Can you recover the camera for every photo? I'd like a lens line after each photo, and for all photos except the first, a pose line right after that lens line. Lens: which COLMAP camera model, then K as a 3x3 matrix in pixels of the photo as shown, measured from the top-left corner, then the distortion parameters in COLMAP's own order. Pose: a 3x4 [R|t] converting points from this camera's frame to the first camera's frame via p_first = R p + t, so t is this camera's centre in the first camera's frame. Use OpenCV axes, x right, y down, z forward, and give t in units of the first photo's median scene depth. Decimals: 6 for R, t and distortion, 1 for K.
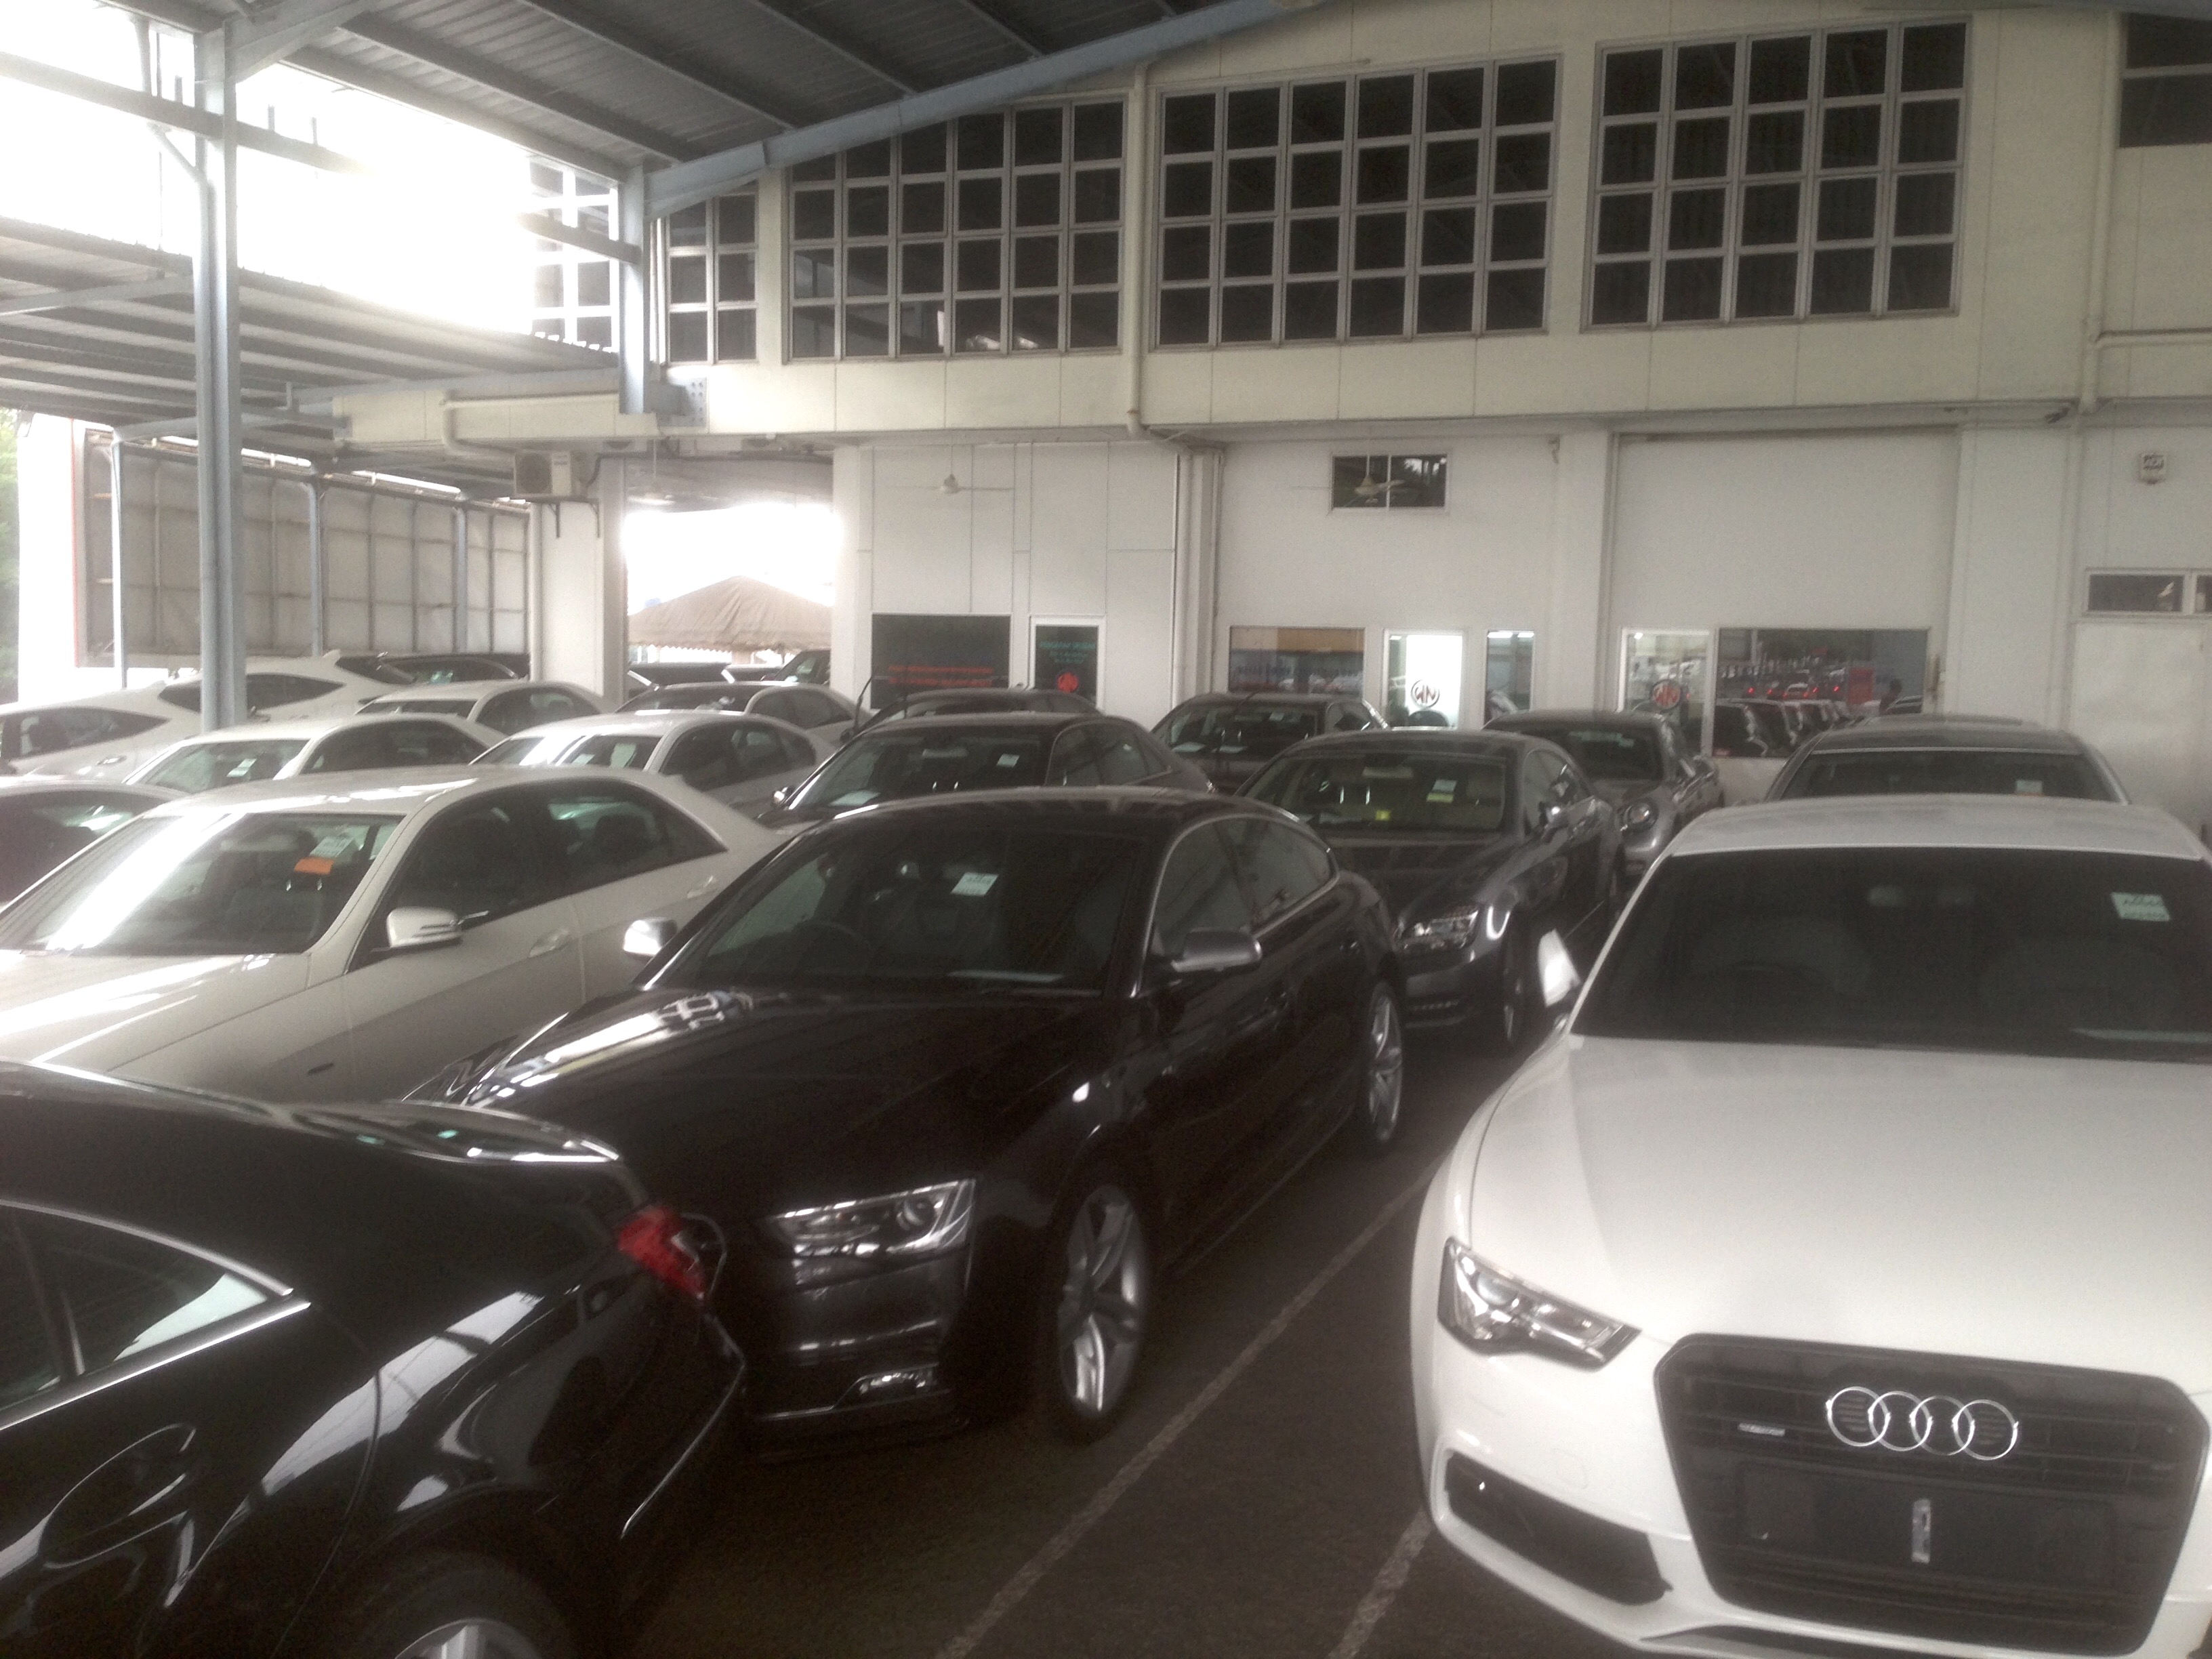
lens RADIAL K [[2084.2, 0, 1107.7], [0, 2084.2, 832.4], [0, 0, 1]] dist [0.107331, 0.000000]
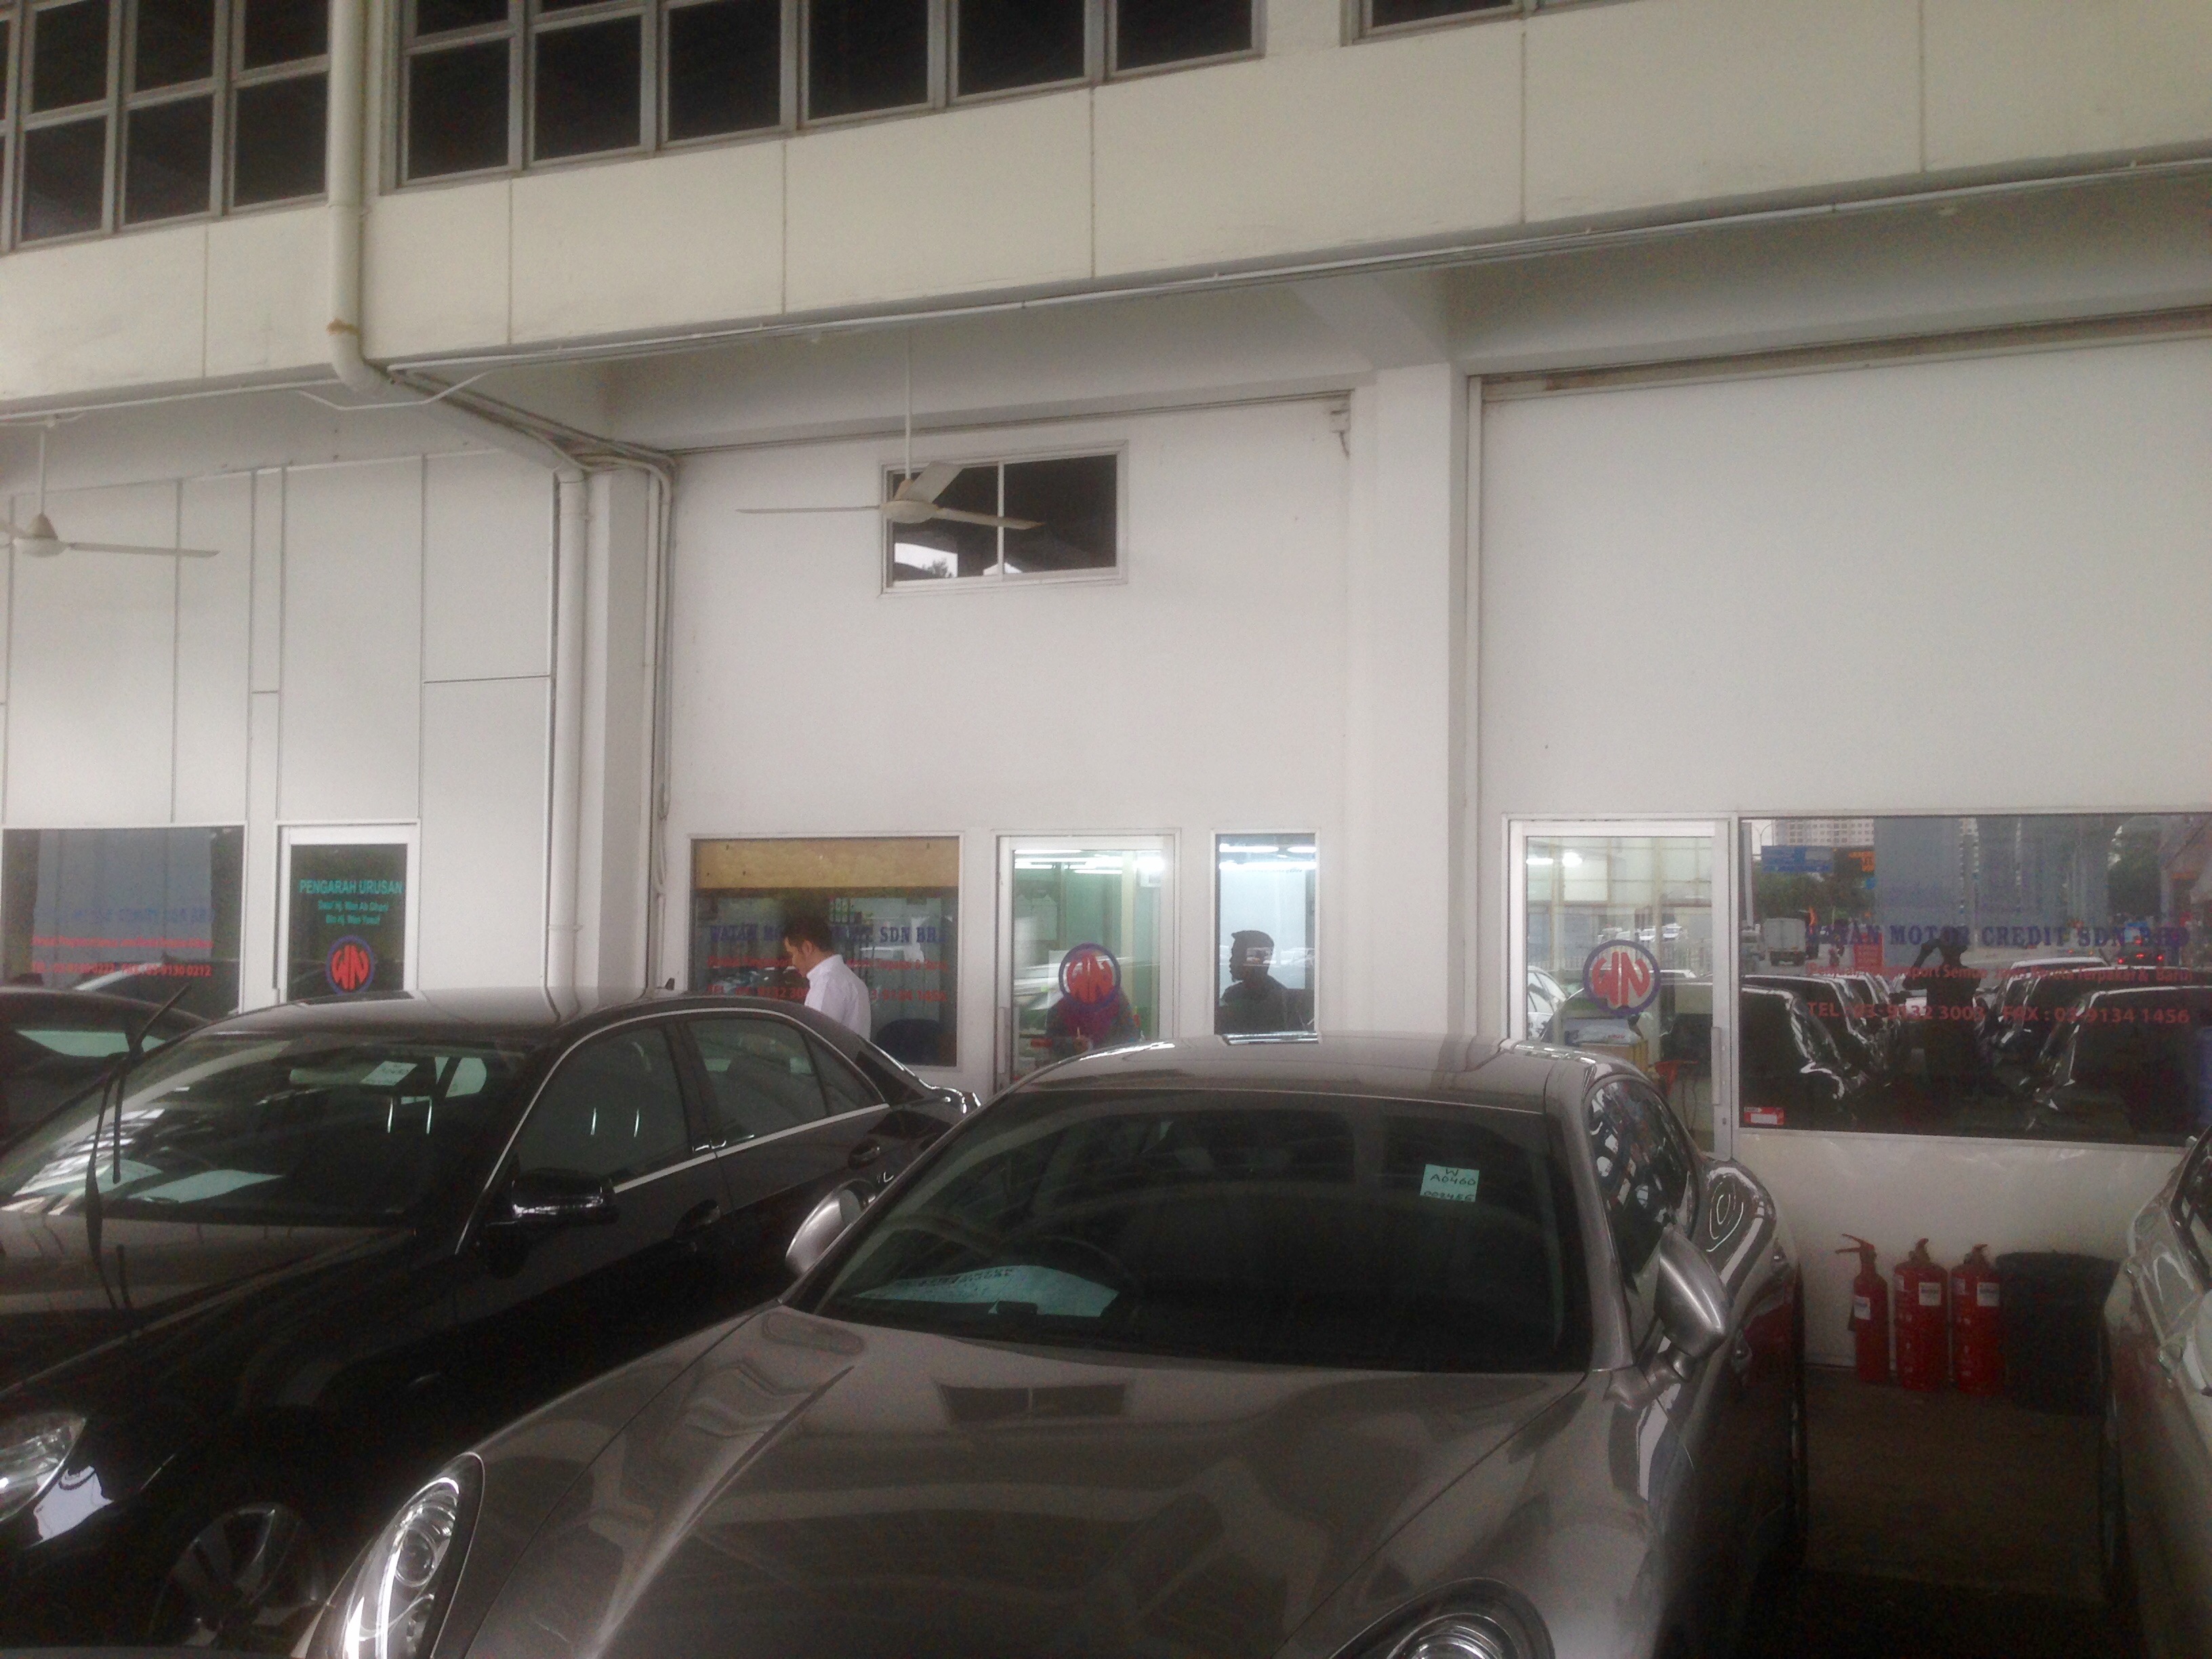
lens RADIAL K [[2084.2, 0, 1102.6], [0, 2084.2, 821.8], [0, 0, 1]] dist [0.107331, 0.000000]
pose [[0.999813, -0.018409, 0.005838, 0.152991], [0.019036, 0.990362, -0.137190, -0.037797], [-0.003256, 0.137275, 0.990528, 0.555071]]
